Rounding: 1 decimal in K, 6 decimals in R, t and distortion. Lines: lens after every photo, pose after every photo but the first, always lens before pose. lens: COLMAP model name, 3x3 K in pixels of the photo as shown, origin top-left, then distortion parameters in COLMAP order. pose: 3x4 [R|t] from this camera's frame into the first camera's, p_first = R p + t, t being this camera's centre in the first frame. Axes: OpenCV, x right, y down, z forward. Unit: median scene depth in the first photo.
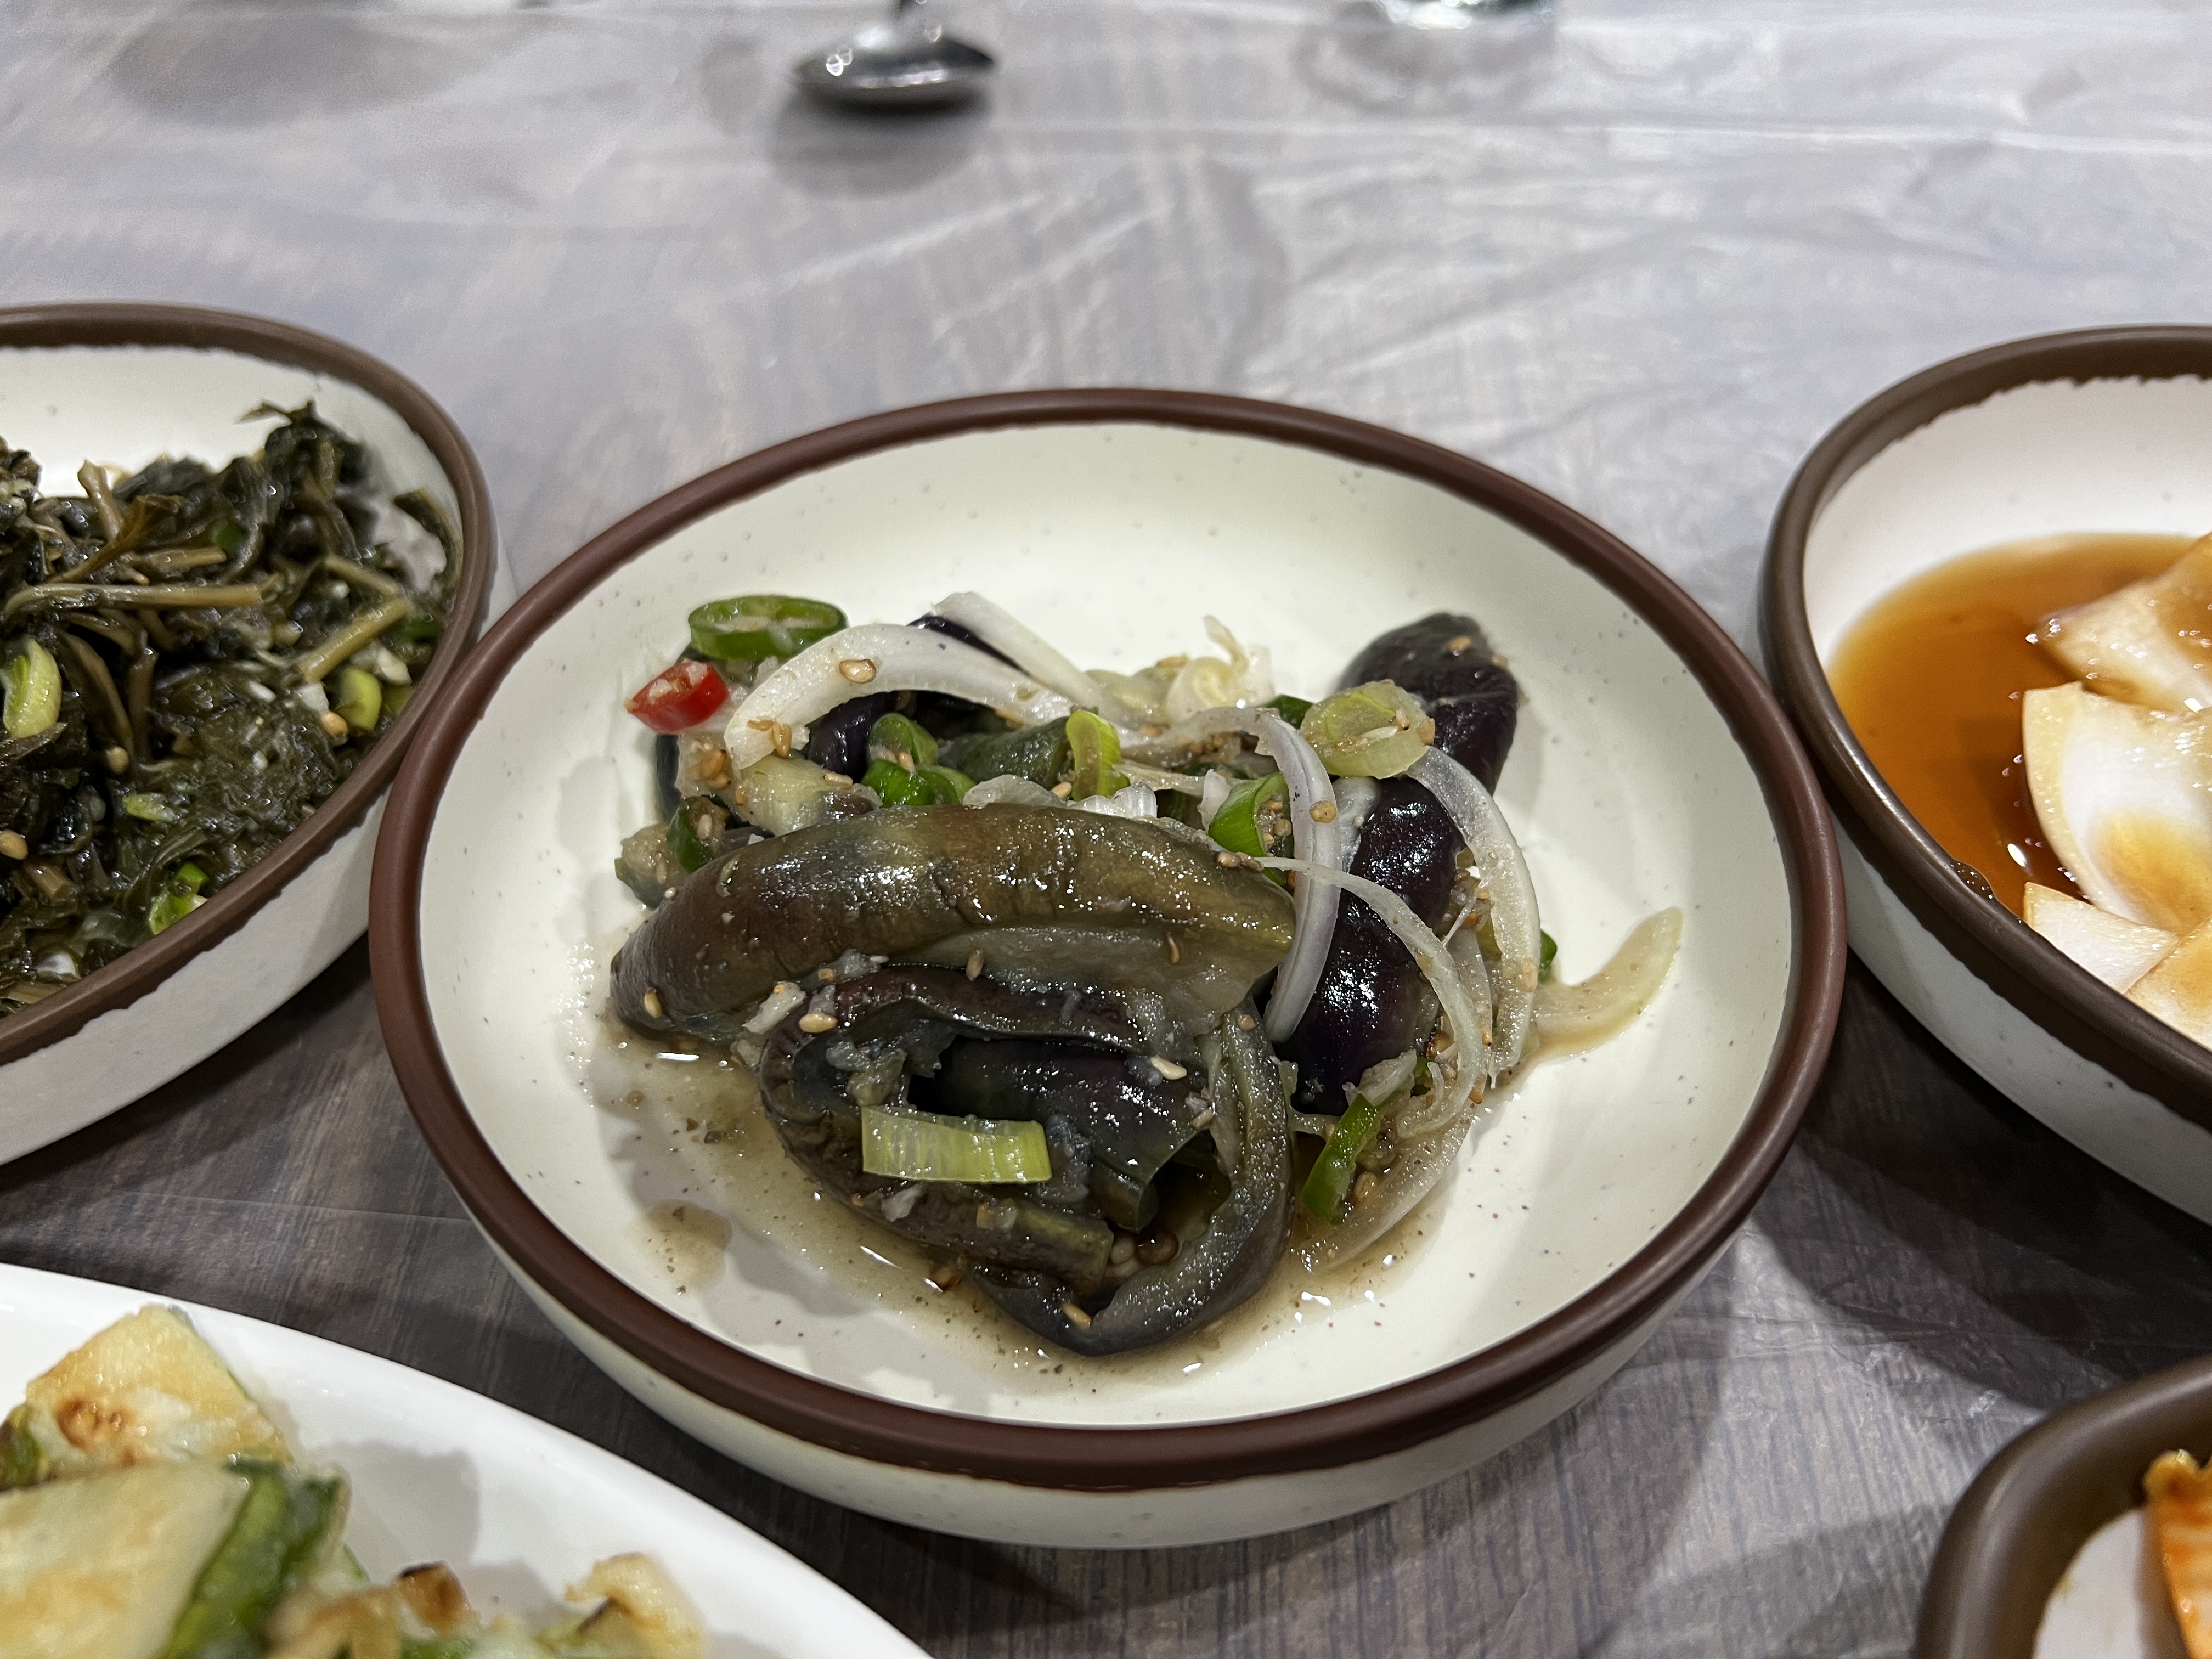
lens RADIAL K [[1685.8, 0, 1106.0], [0, 1685.8, 829.5], [0, 0, 1]] dist [0.113363, -0.209538]
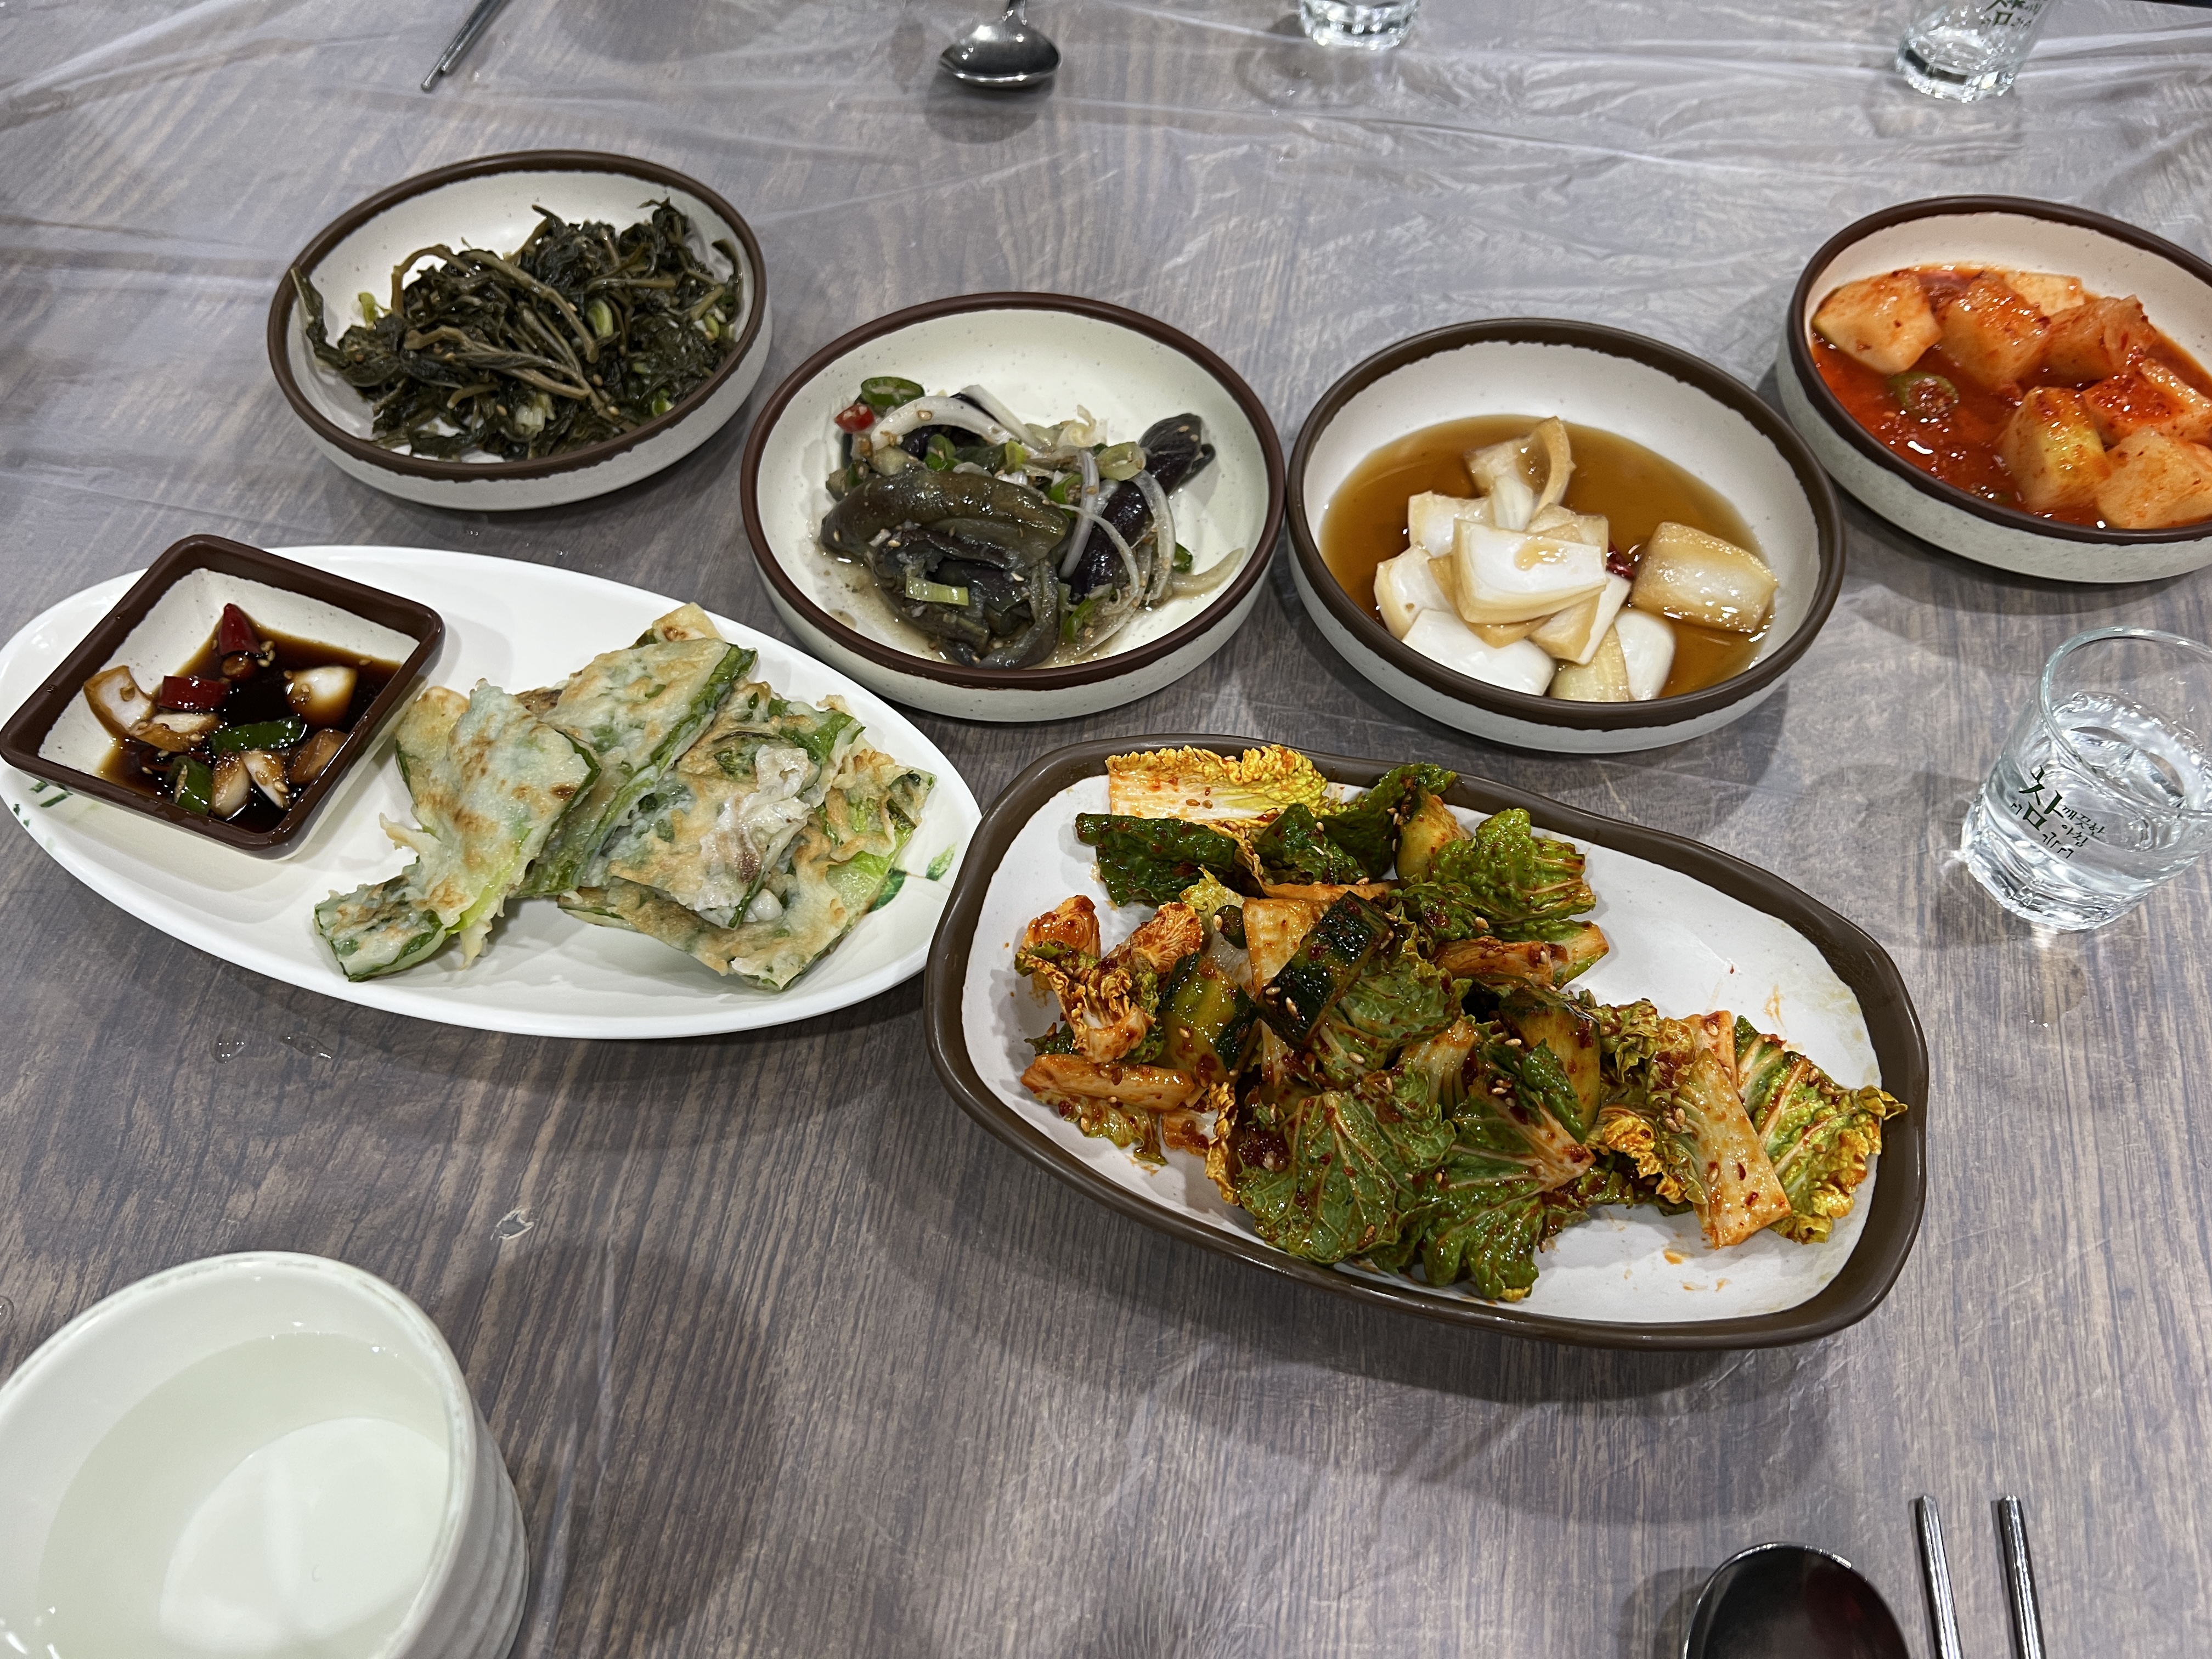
lens RADIAL K [[1685.8, 0, 1106.0], [0, 1685.8, 829.5], [0, 0, 1]] dist [0.113363, -0.209538]
pose [[0.990116, 0.121125, -0.070699, 0.368438], [-0.108218, 0.980467, 0.164234, 0.065888], [0.089211, -0.154960, 0.983884, -1.537549]]
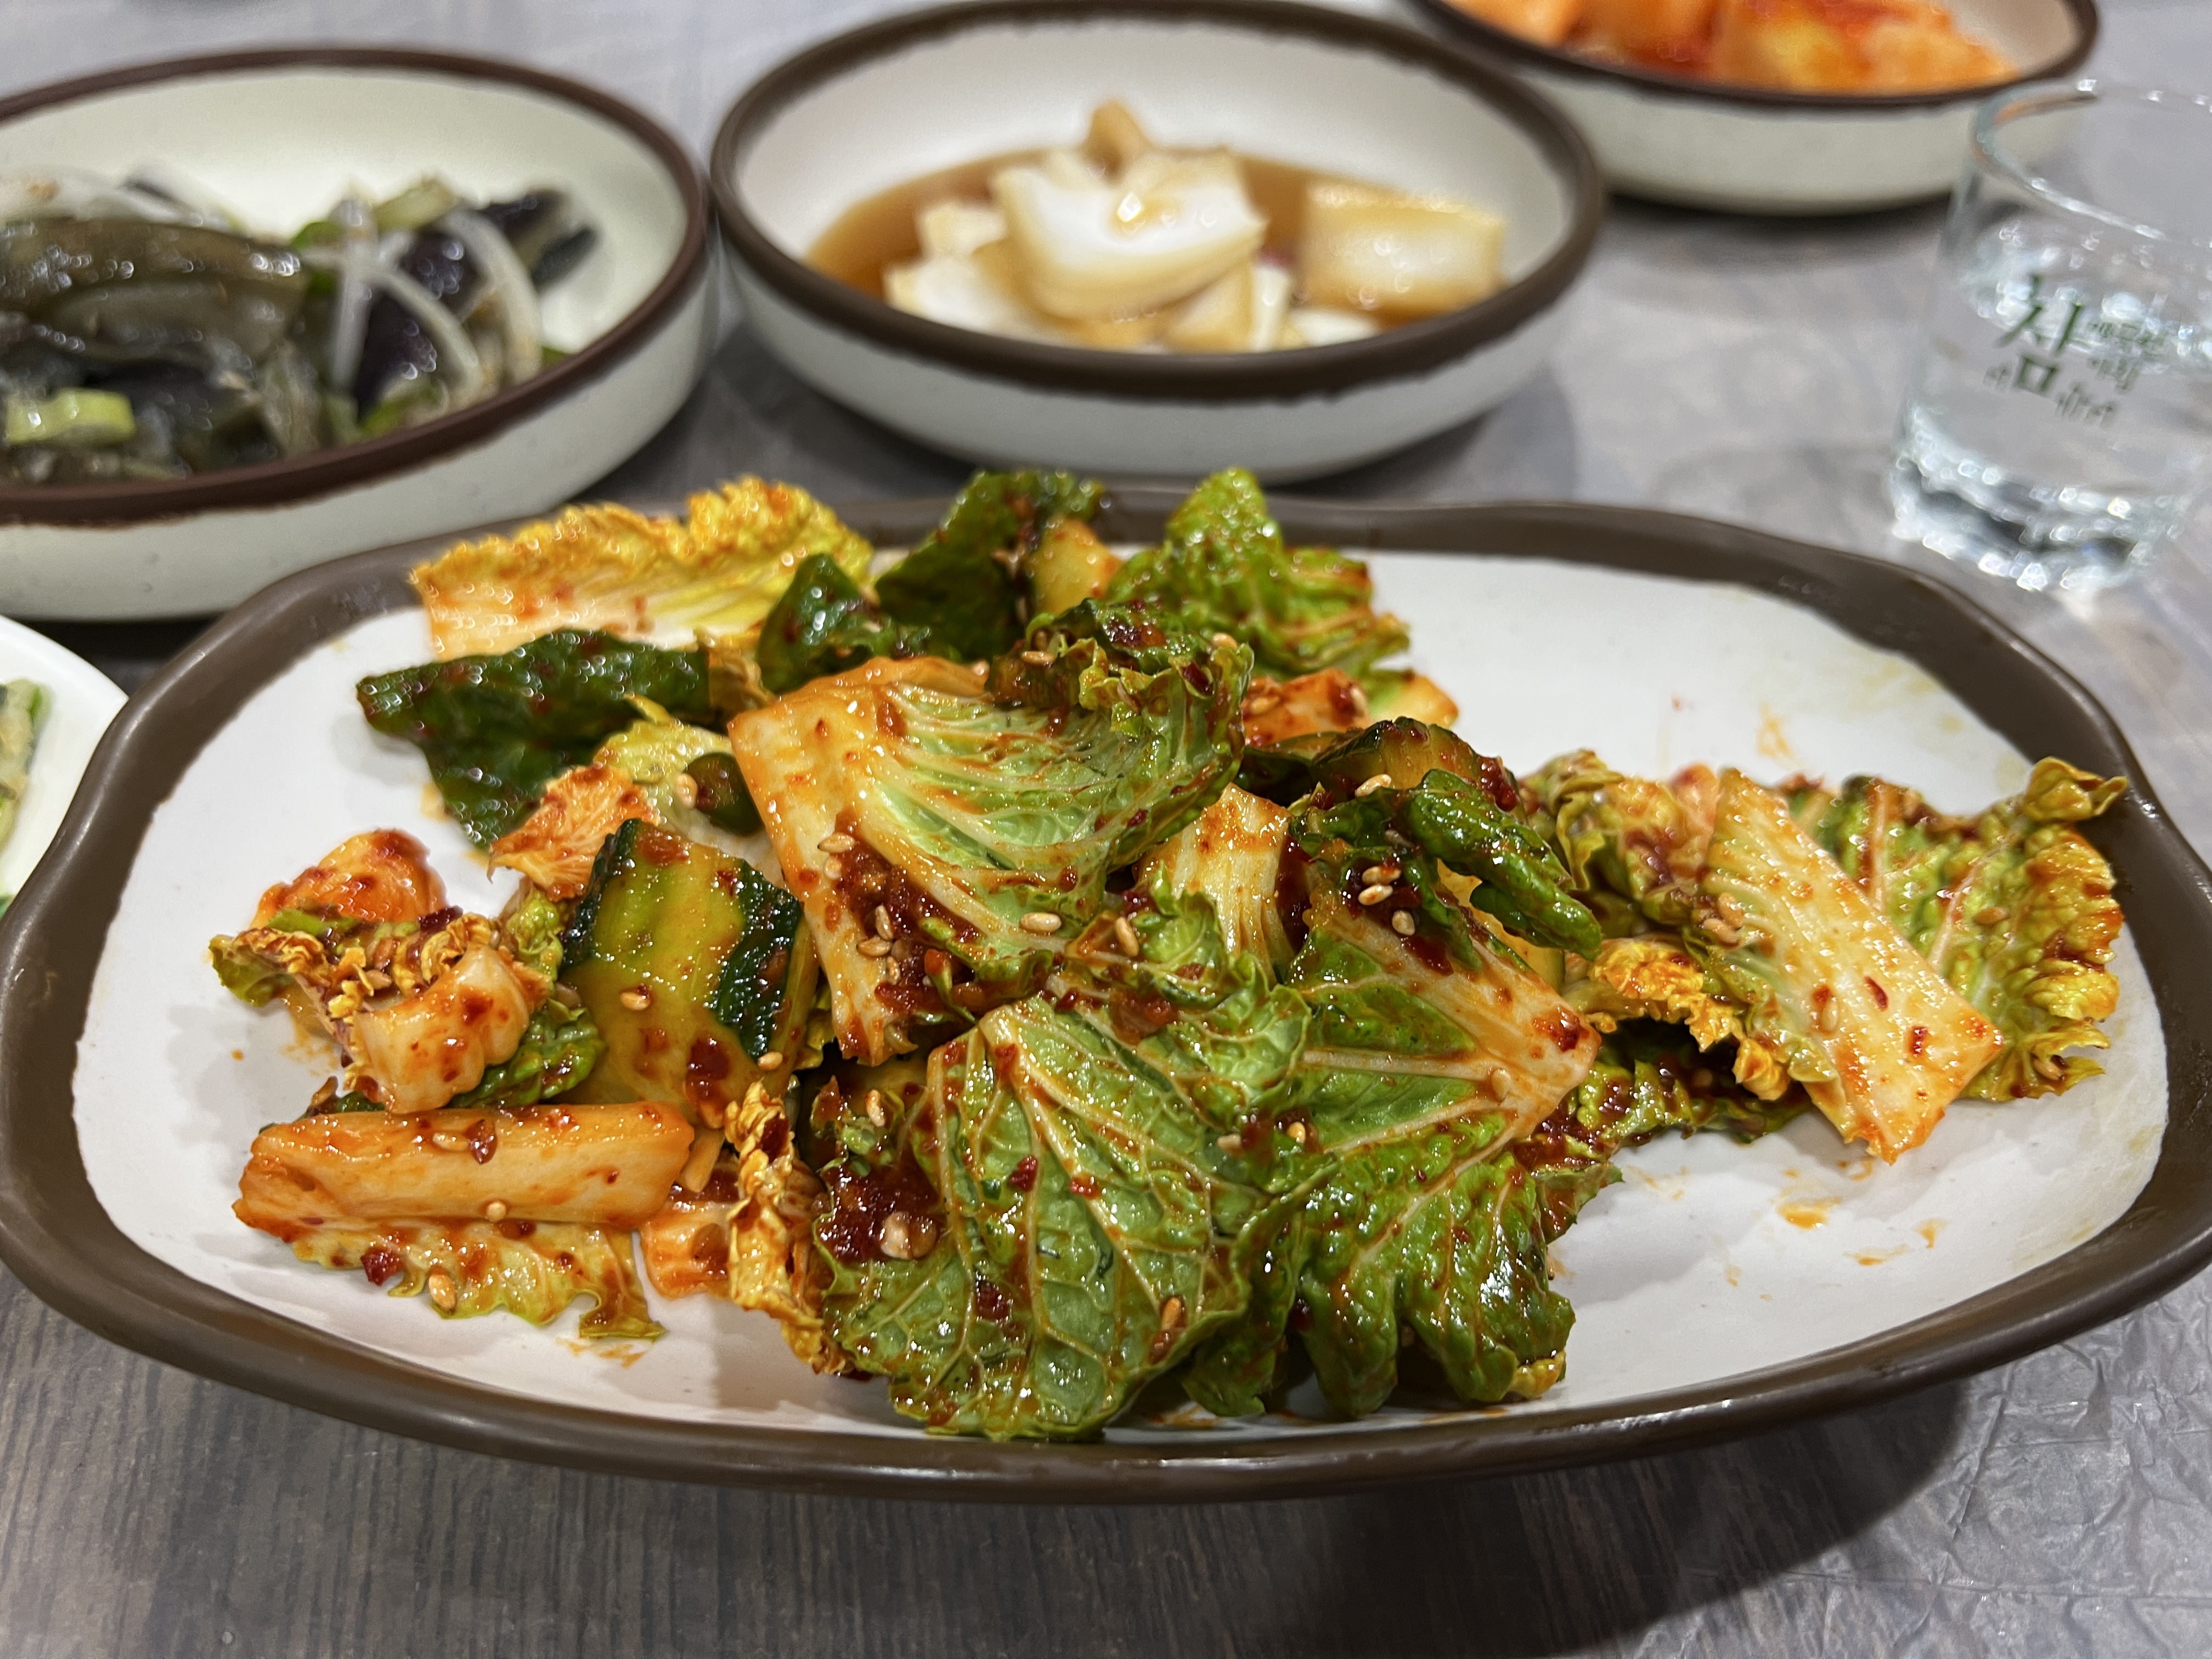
lens RADIAL K [[1736.5, 0, 1106.0], [0, 1736.5, 829.5], [0, 0, 1]] dist [0.001227, -0.003896]
pose [[0.985189, -0.105853, 0.134896, 0.470281], [0.113105, 0.992458, -0.047263, 0.599902], [-0.128876, 0.061821, 0.989732, -0.492657]]
